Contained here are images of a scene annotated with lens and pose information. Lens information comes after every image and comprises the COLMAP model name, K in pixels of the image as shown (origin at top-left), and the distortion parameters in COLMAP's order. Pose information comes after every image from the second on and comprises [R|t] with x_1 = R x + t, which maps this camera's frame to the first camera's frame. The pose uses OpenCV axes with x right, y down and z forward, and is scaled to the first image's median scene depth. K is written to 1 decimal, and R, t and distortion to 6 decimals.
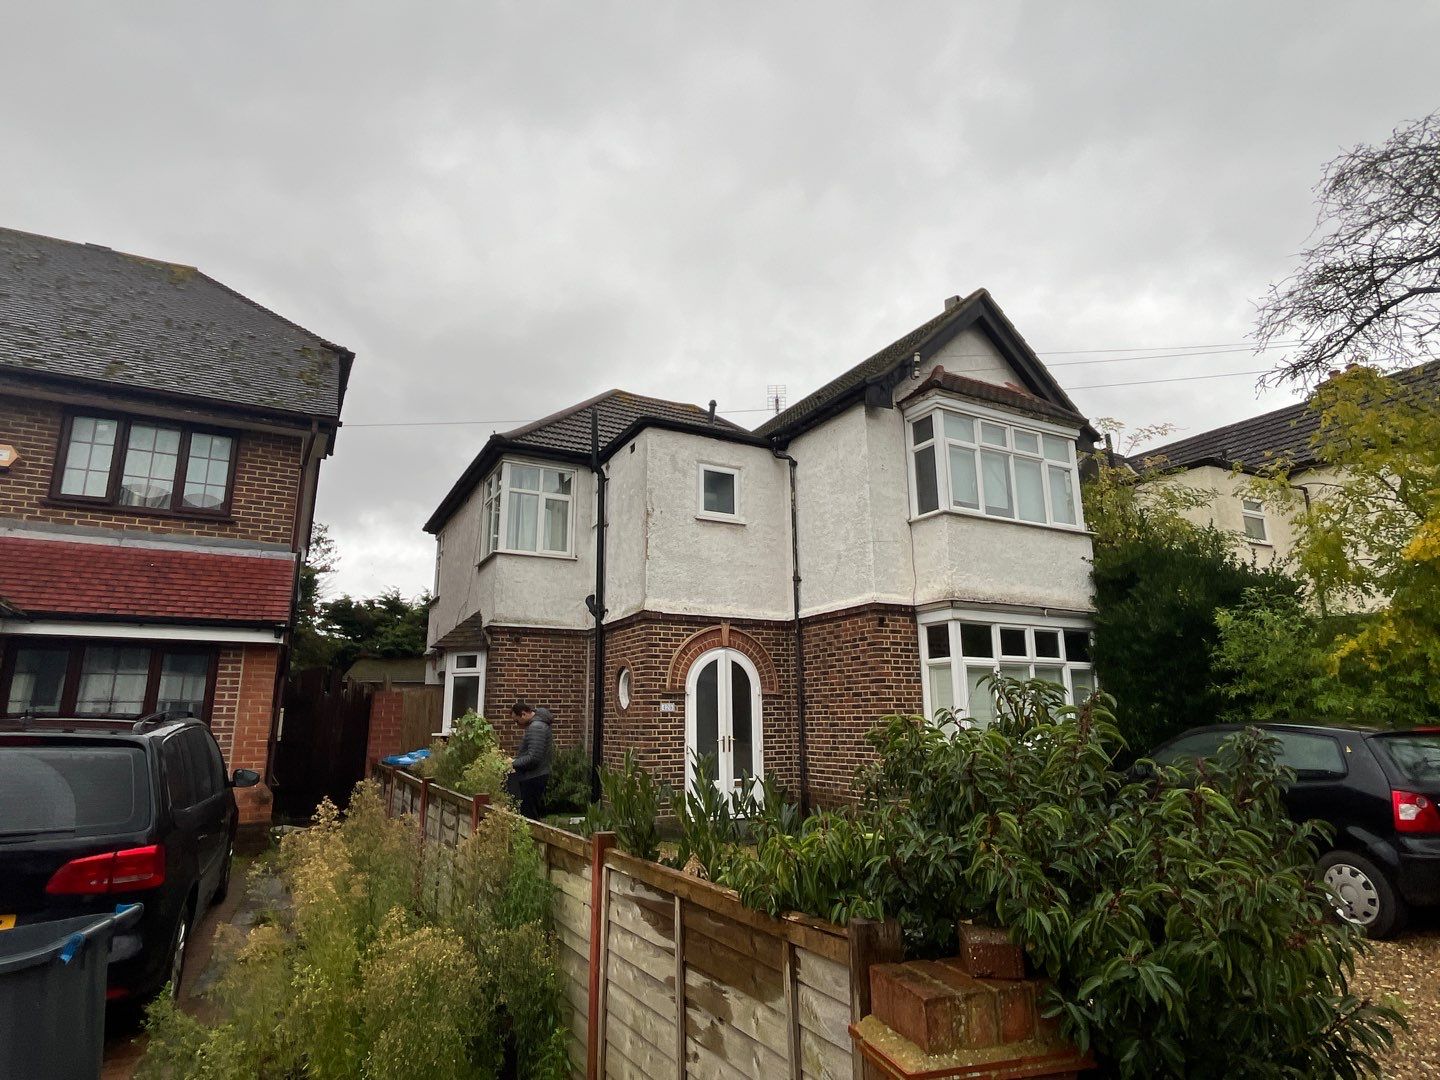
lens RADIAL K [[800.5, 0, 720.0], [0, 800.5, 540.0], [0, 0, 1]] dist [-0.002802, -0.000118]
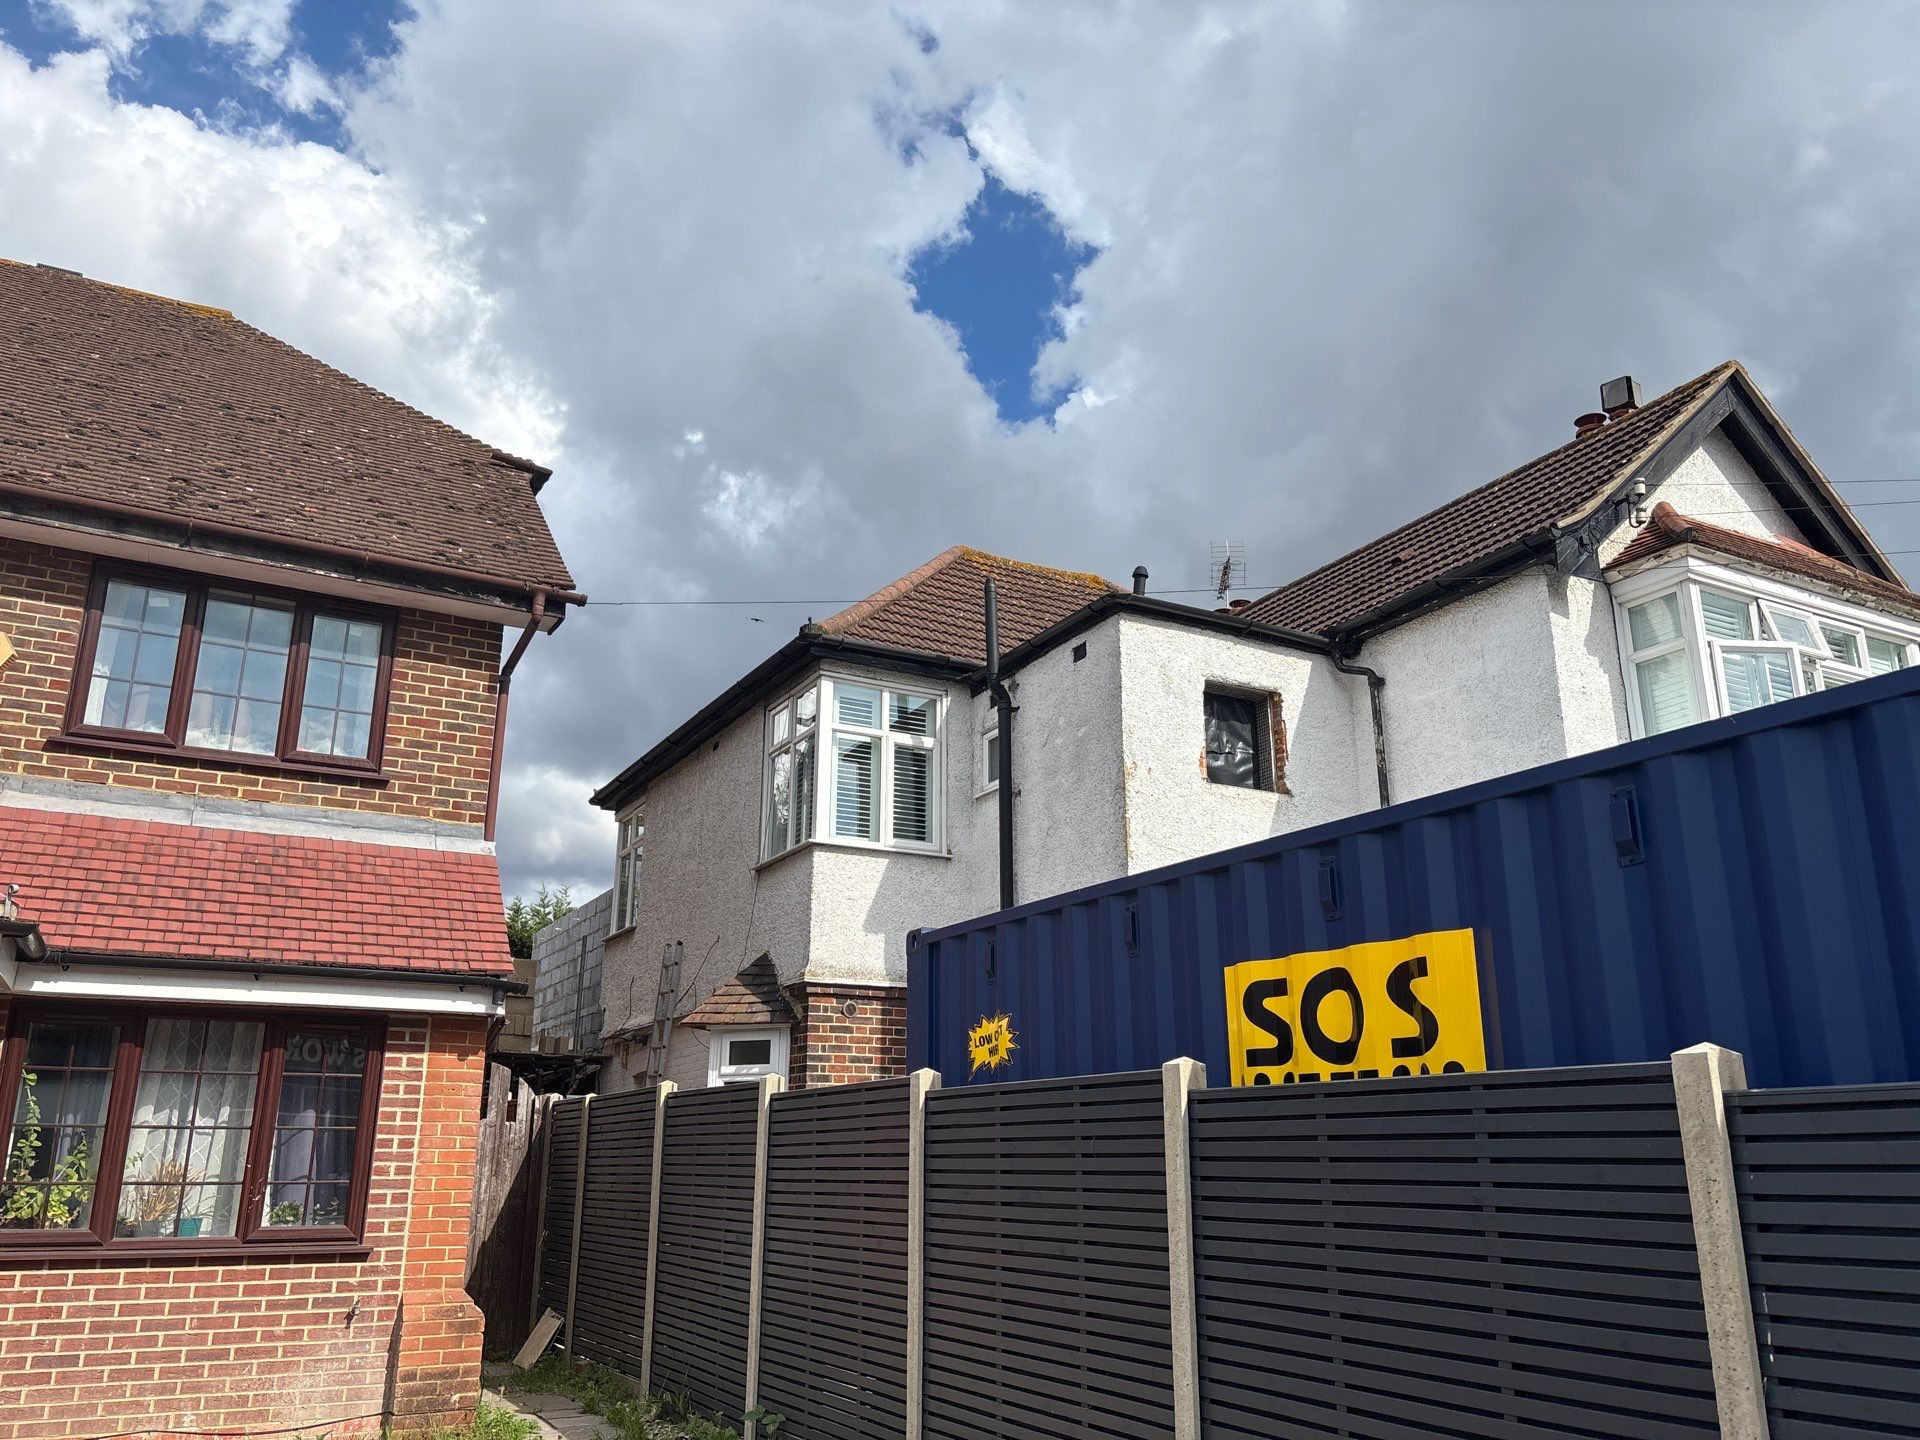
lens RADIAL K [[1446.4, 0, 961.1], [0, 1446.4, 733.8], [0, 0, 1]] dist [0.070802, -0.080442]
pose [[0.999916, 0.009867, -0.008353, -0.194440], [-0.010367, 0.998020, -0.062034, 0.001942], [0.007724, 0.062116, 0.998039, 0.031291]]
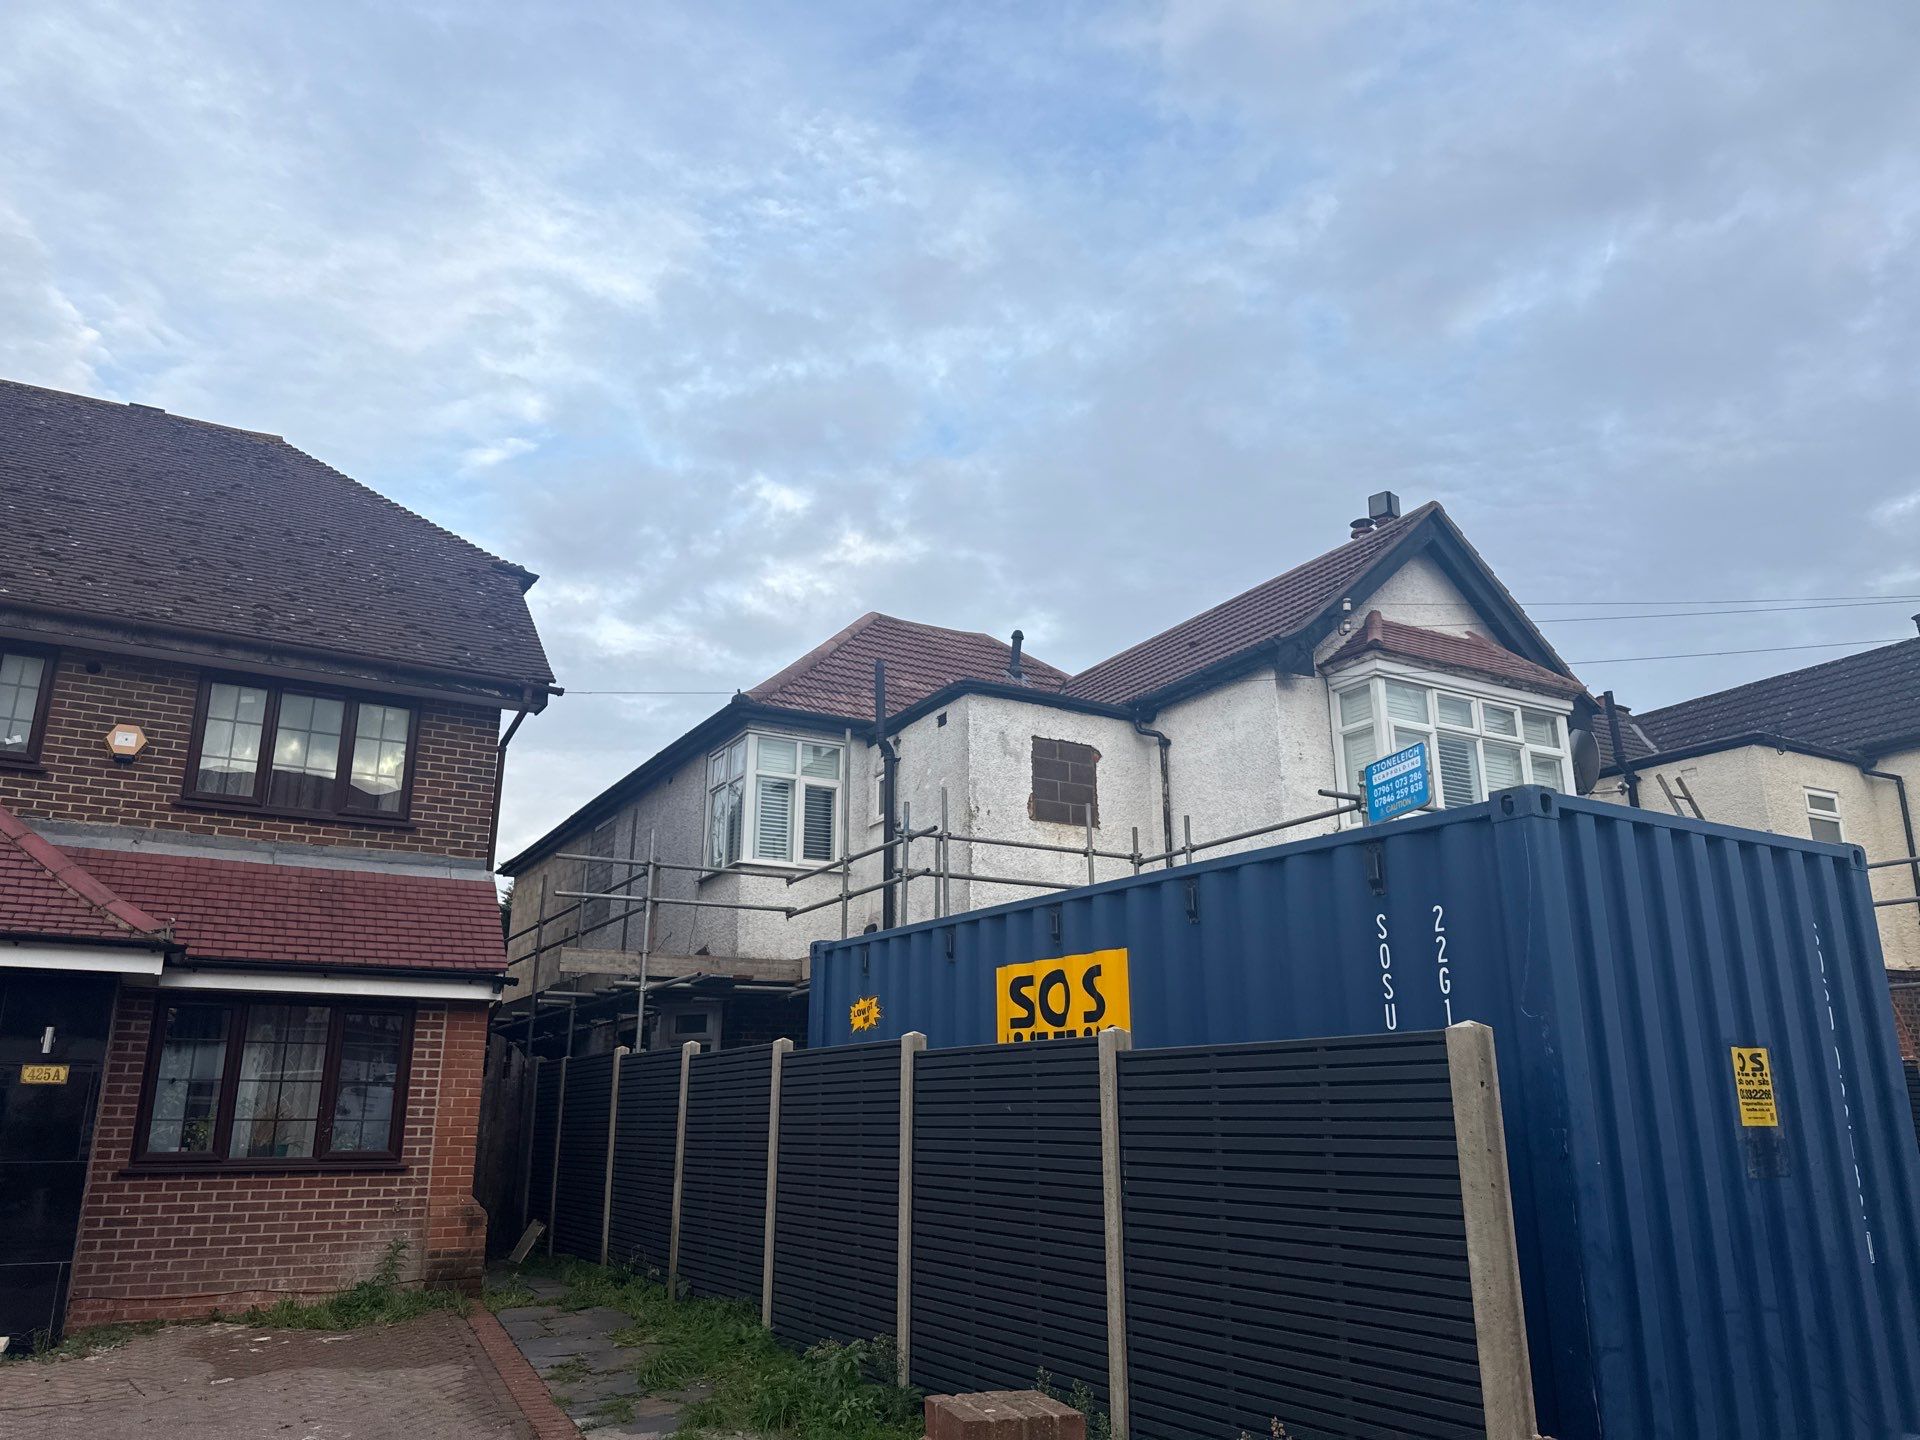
lens RADIAL K [[1343.5, 0, 957.9], [0, 1343.5, 723.6], [0, 0, 1]] dist [0.129673, -0.229093]
pose [[0.999809, 0.011660, 0.015676, -0.122562], [-0.010682, 0.998077, -0.061067, -0.041130], [-0.016358, 0.060888, 0.998011, -0.211994]]
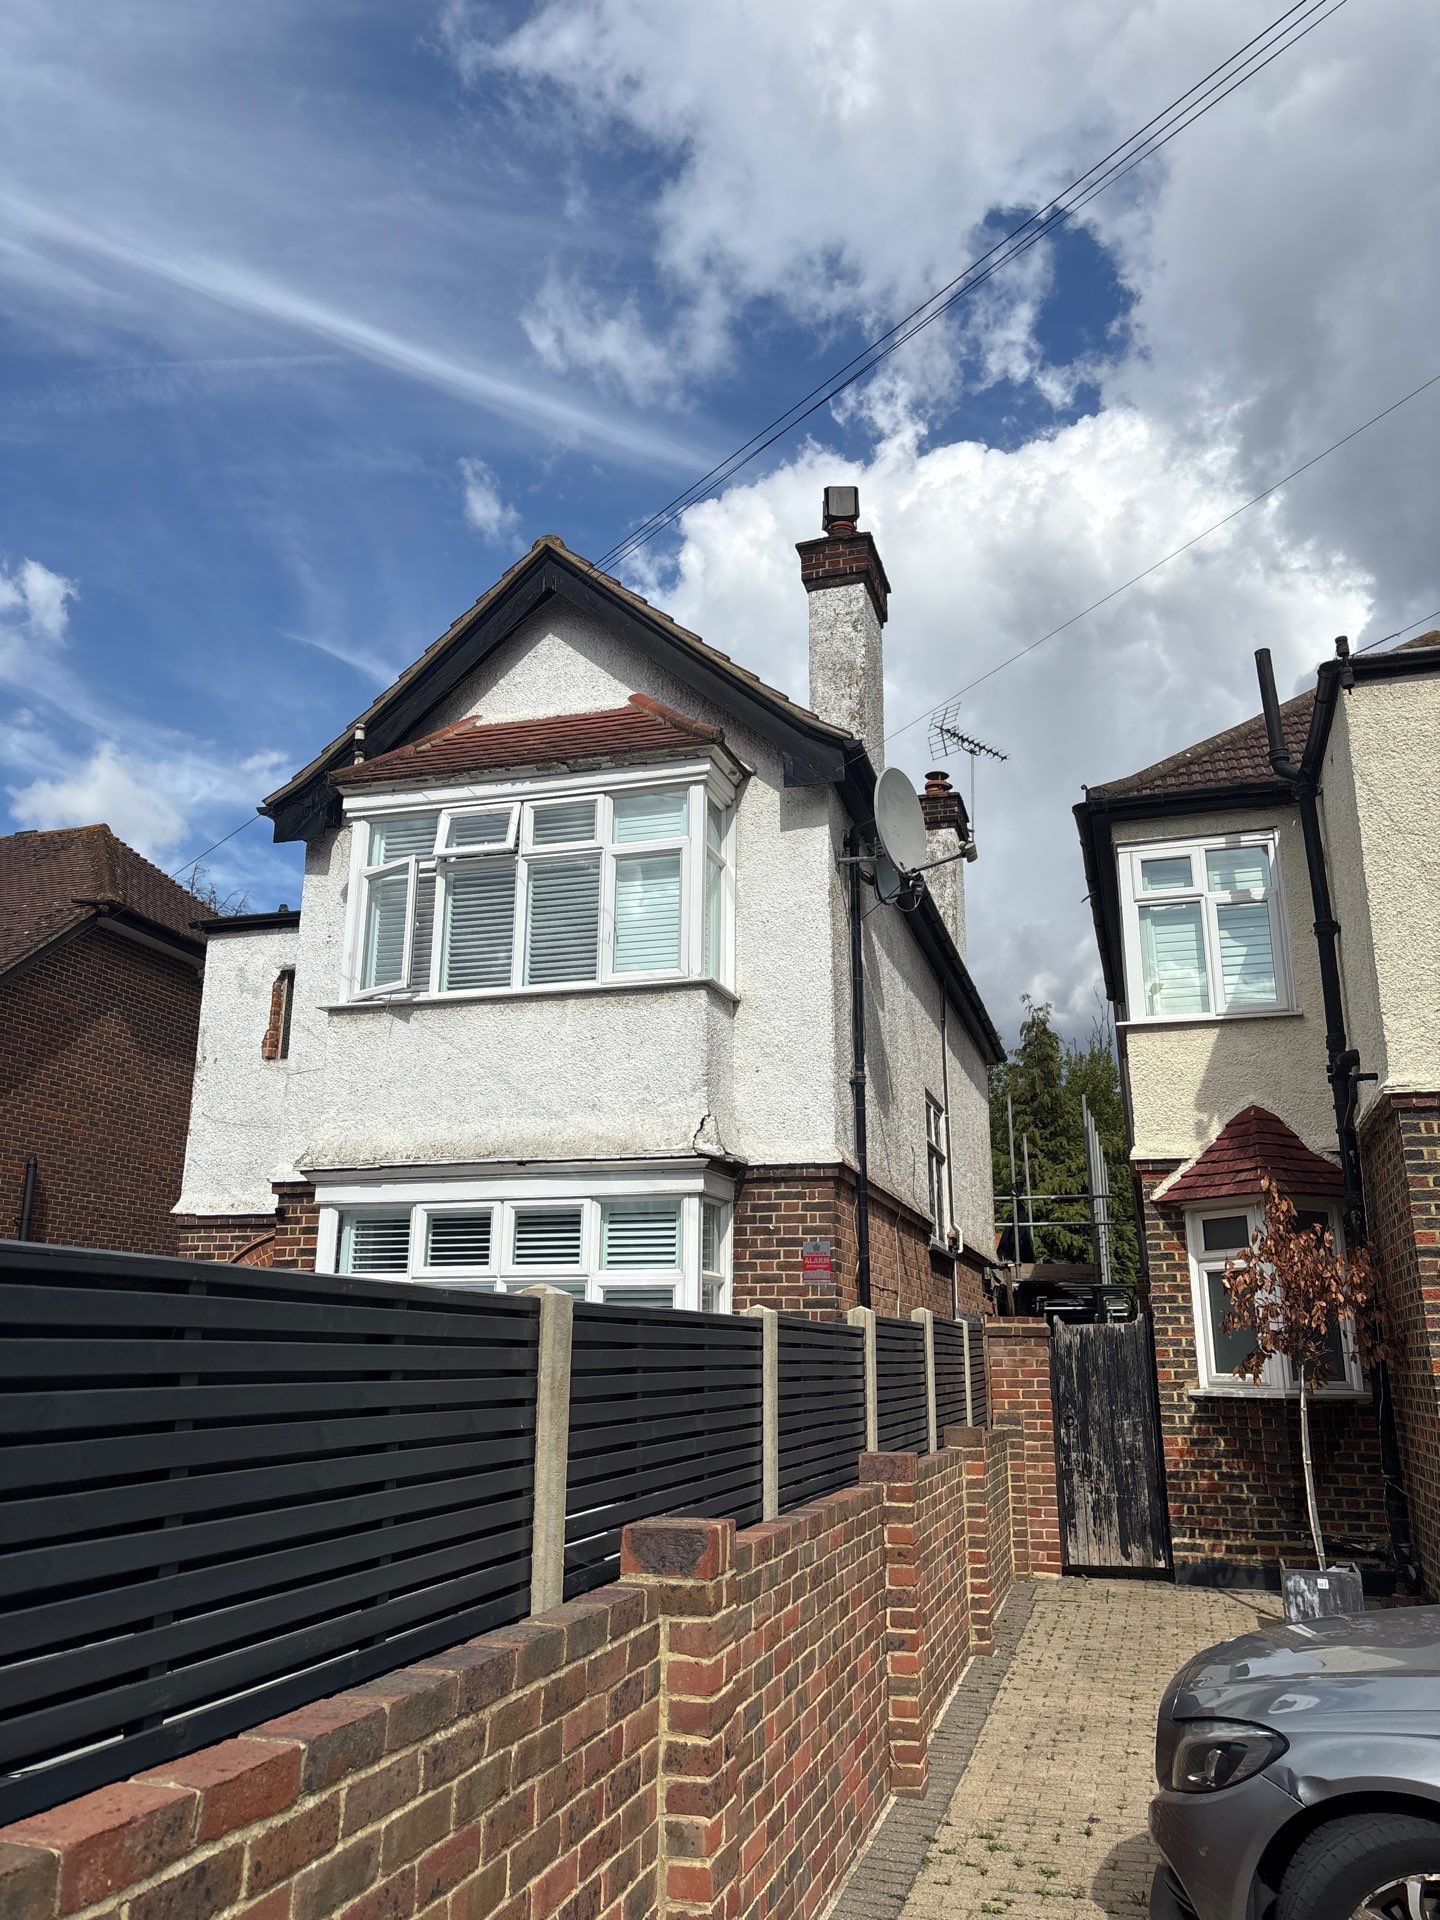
lens RADIAL K [[1446.4, 0, 720.0], [0, 1446.4, 960.0], [0, 0, 1]] dist [0.070802, -0.080442]
pose [[0.707462, -0.175840, -0.684527, 1.069136], [0.143397, 0.984122, -0.104598, 0.070033], [0.692051, -0.024160, 0.721444, 0.426191]]
